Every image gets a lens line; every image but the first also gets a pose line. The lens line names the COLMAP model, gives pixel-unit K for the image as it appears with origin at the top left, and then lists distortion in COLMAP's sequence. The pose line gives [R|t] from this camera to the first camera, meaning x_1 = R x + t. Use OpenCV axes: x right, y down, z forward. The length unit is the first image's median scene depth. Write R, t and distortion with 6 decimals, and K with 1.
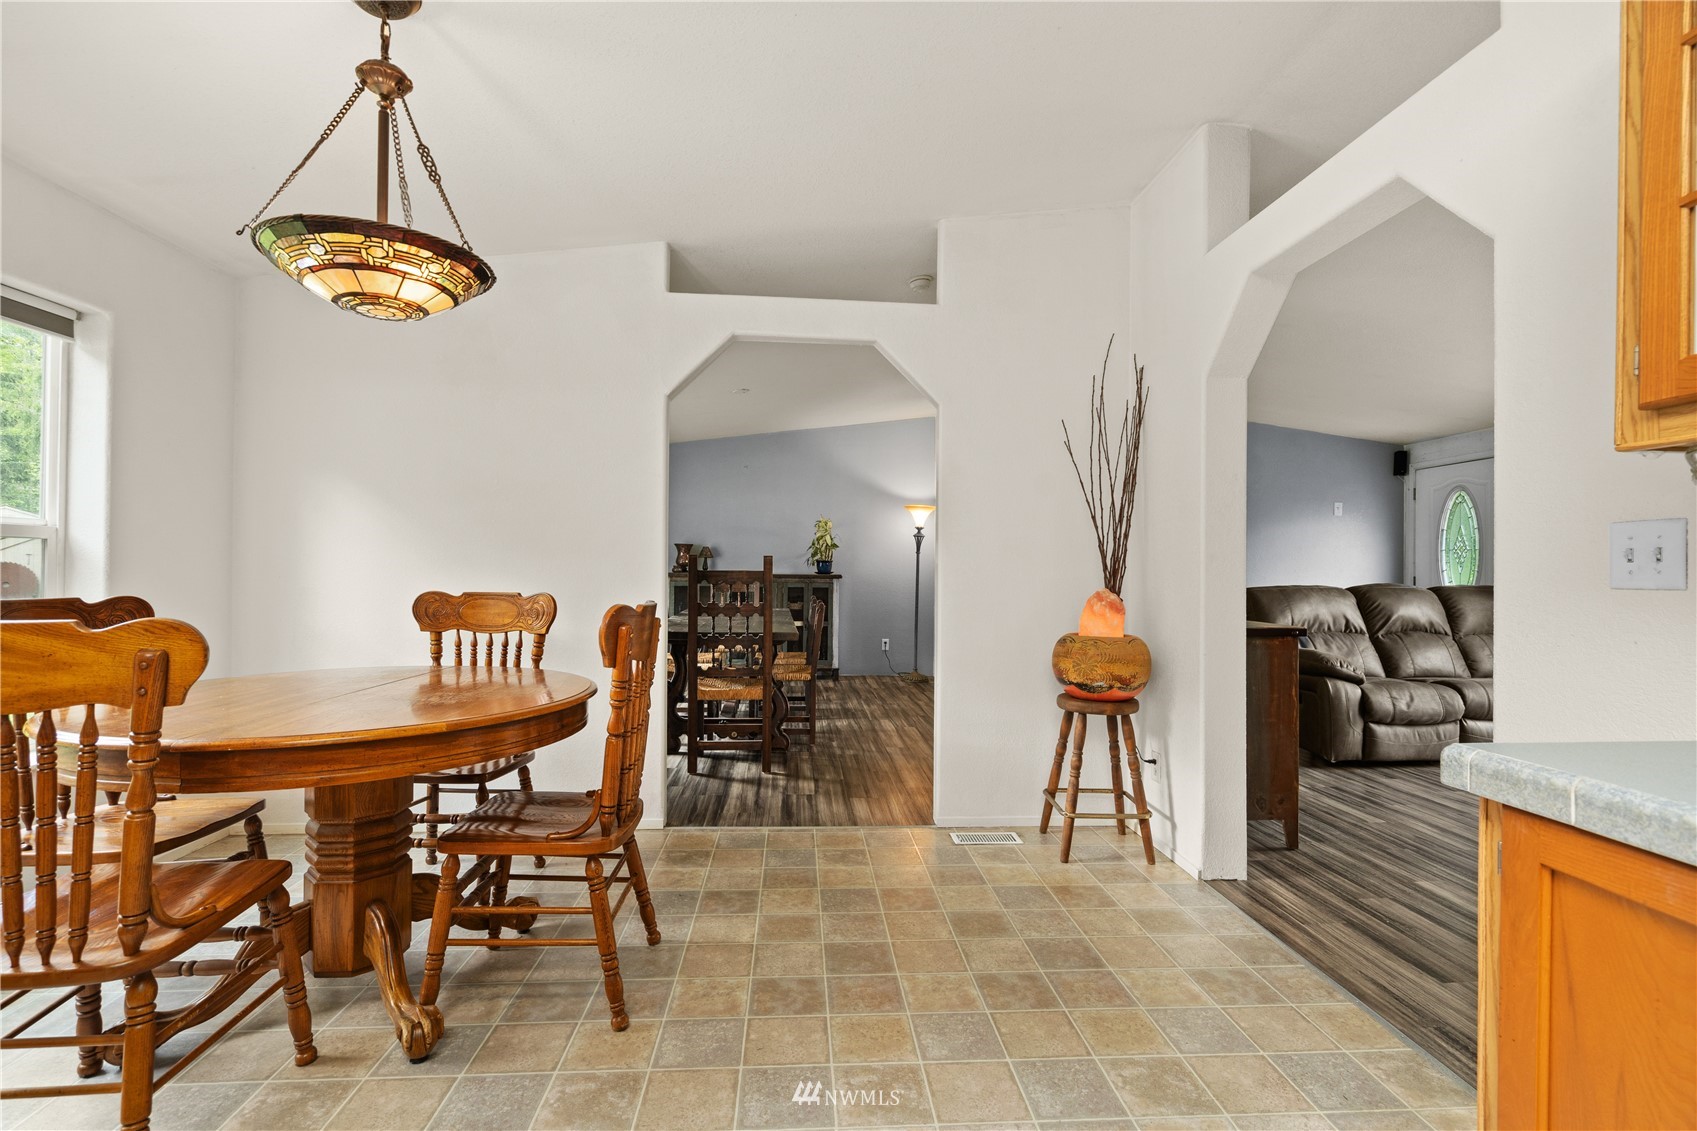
lens RADIAL K [[781.8, 0, 852.0], [0, 781.8, 566.4], [0, 0, 1]] dist [-0.005202, 0.003940]
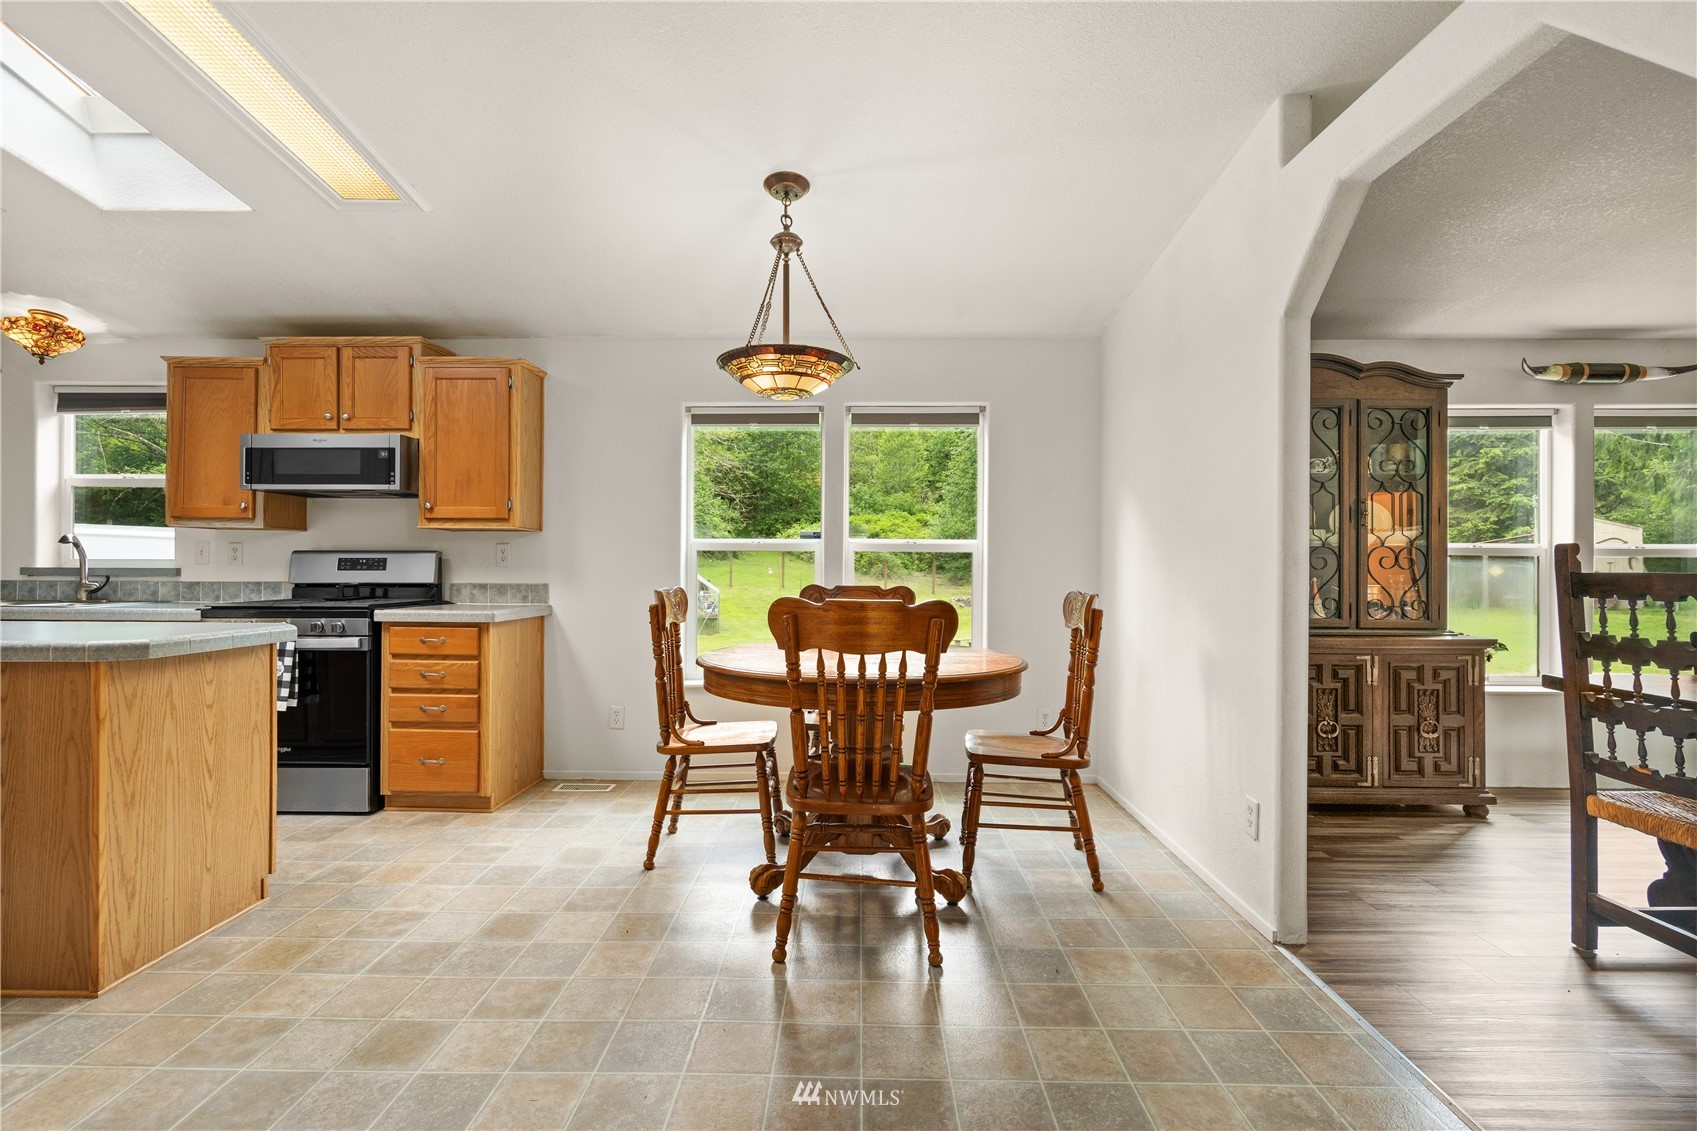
lens RADIAL K [[797.2, 0, 832.2], [0, 797.2, 563.3], [0, 0, 1]] dist [0.005210, -0.001223]
pose [[-0.095374, -0.012423, -0.995364, 0.492243], [-0.002582, 0.999922, -0.012232, 0.006638], [0.995438, 0.001404, -0.095399, 0.663469]]
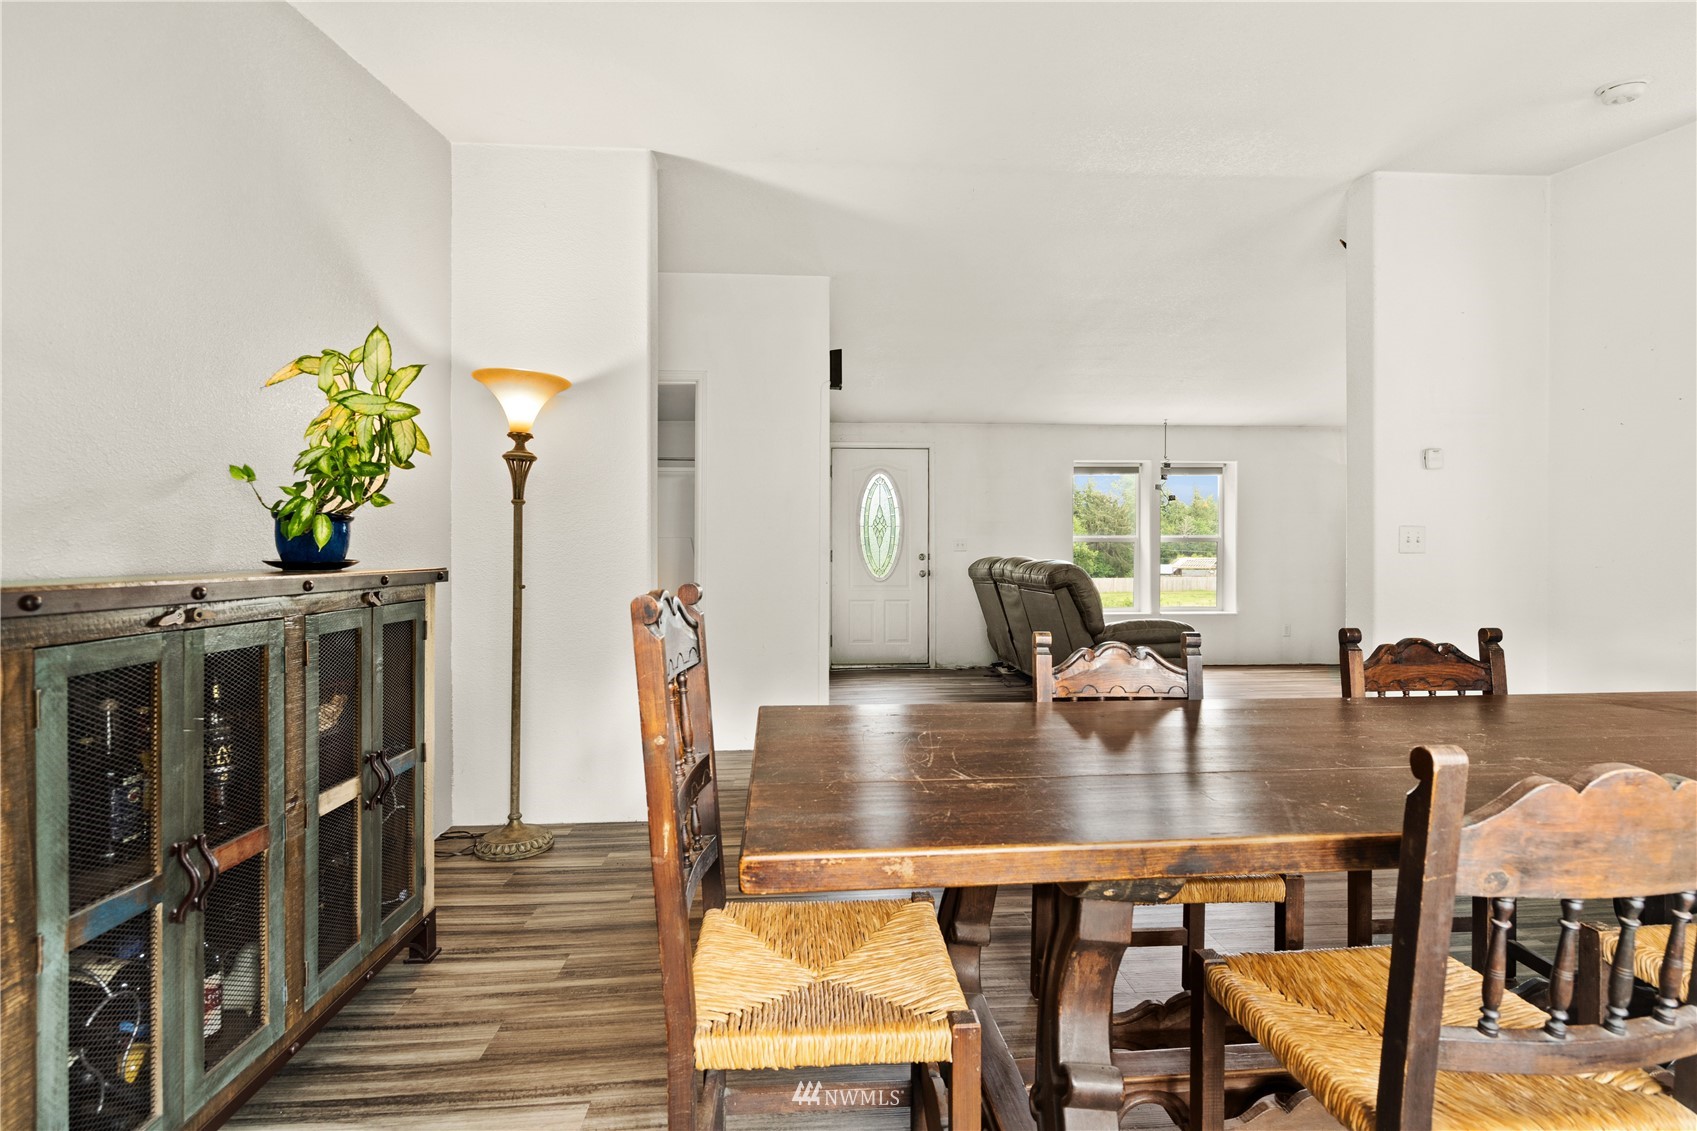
lens RADIAL K [[781.8, 0, 850.7], [0, 781.8, 556.3], [0, 0, 1]] dist [-0.005202, 0.003940]
pose [[0.018307, -0.021941, 0.999592, -0.659839], [-0.002518, 0.999755, 0.021990, -0.000767], [-0.999829, -0.002919, 0.018247, 1.949318]]
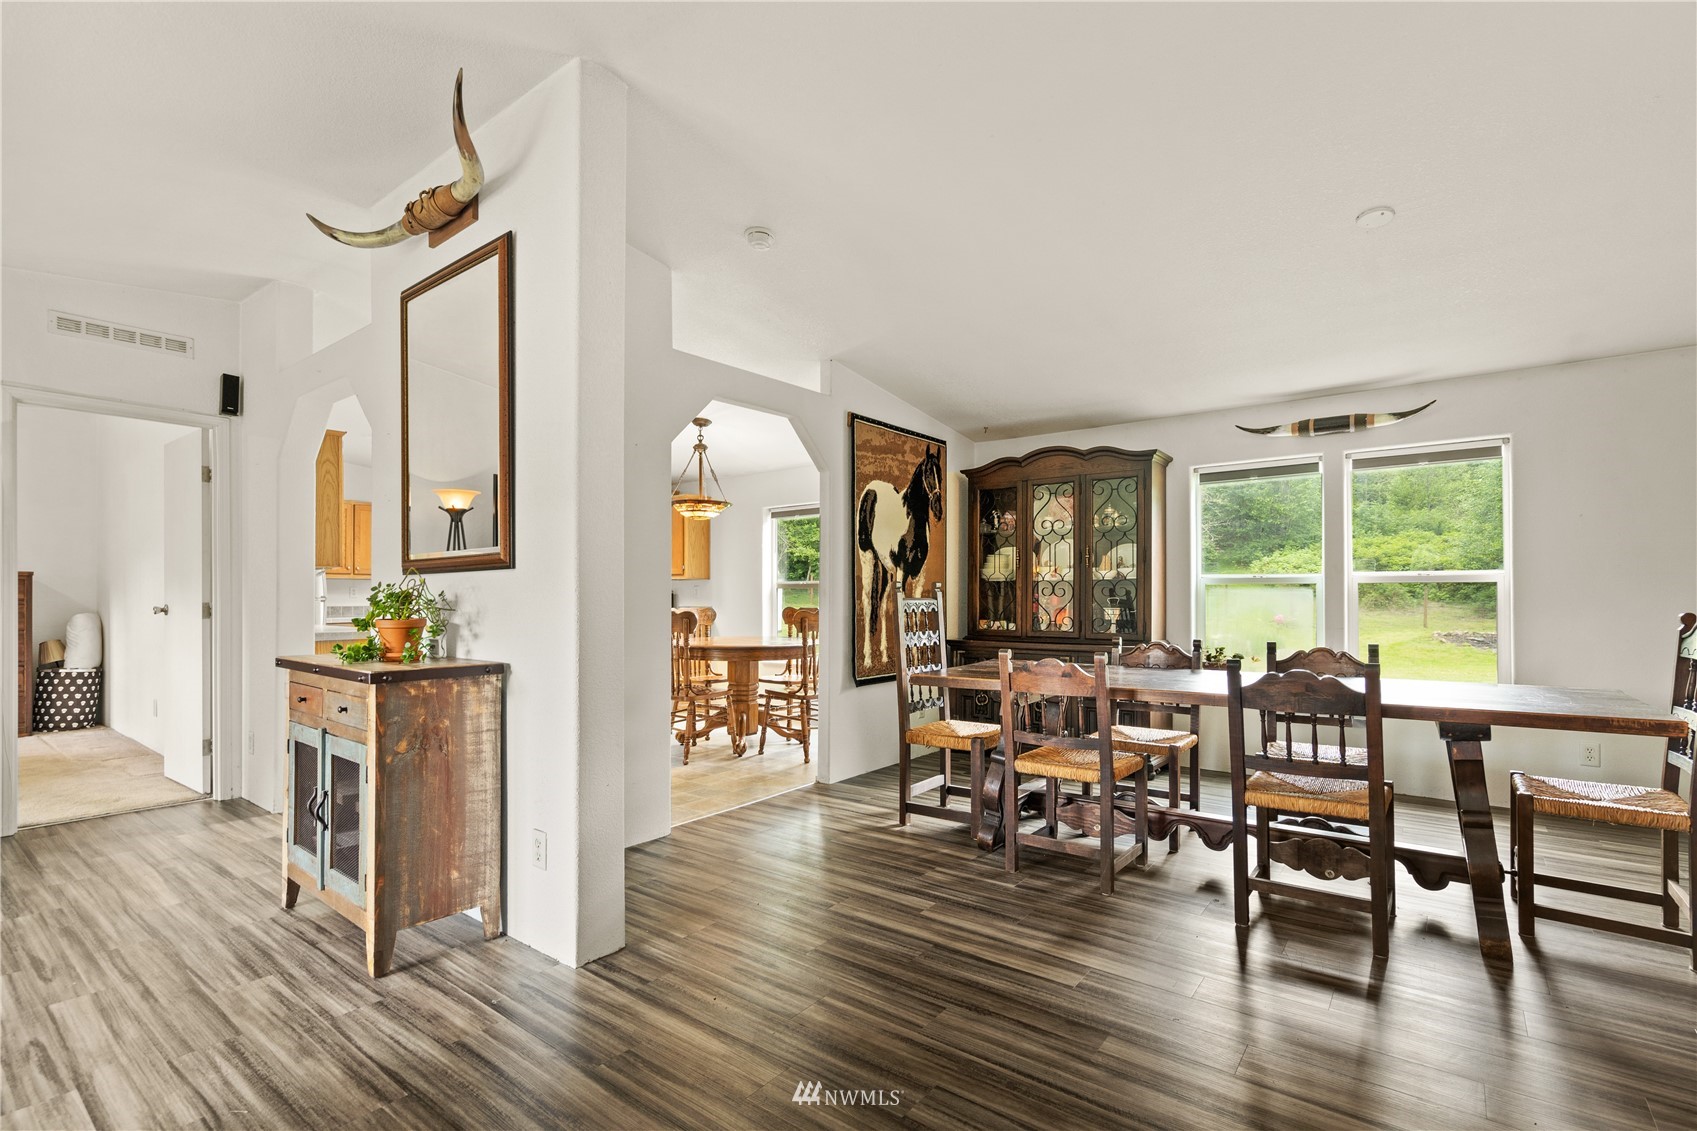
lens RADIAL K [[781.8, 0, 843.2], [0, 781.8, 591.8], [0, 0, 1]] dist [-0.005202, 0.003940]
pose [[-0.670822, -0.011988, -0.741522, 0.758544], [-0.001217, 0.999886, -0.015063, 0.014021], [0.741618, -0.009202, -0.670760, 1.940017]]
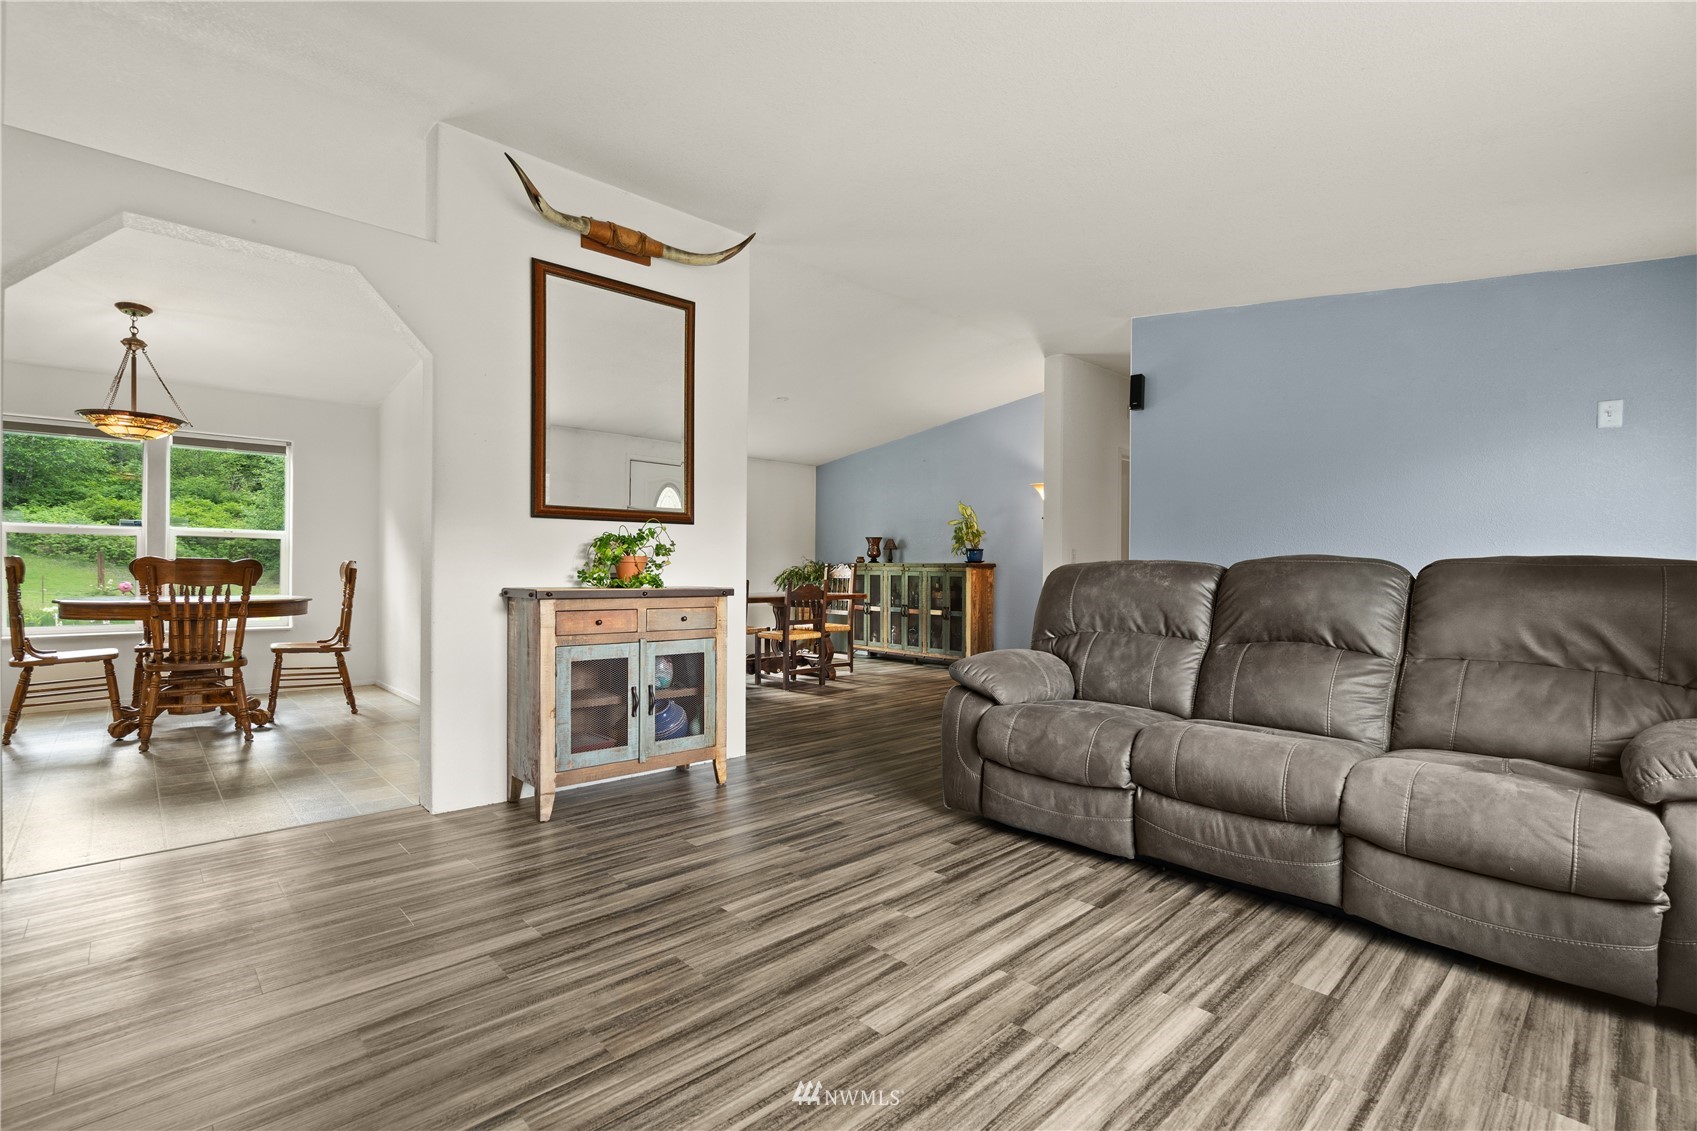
lens RADIAL K [[781.8, 0, 853.6], [0, 781.8, 572.9], [0, 0, 1]] dist [-0.005202, 0.003940]
pose [[0.636473, -0.002313, -0.771296, 1.459171], [0.000891, 0.999997, -0.002264, 0.055560], [0.771299, 0.000754, 0.636473, 0.635604]]
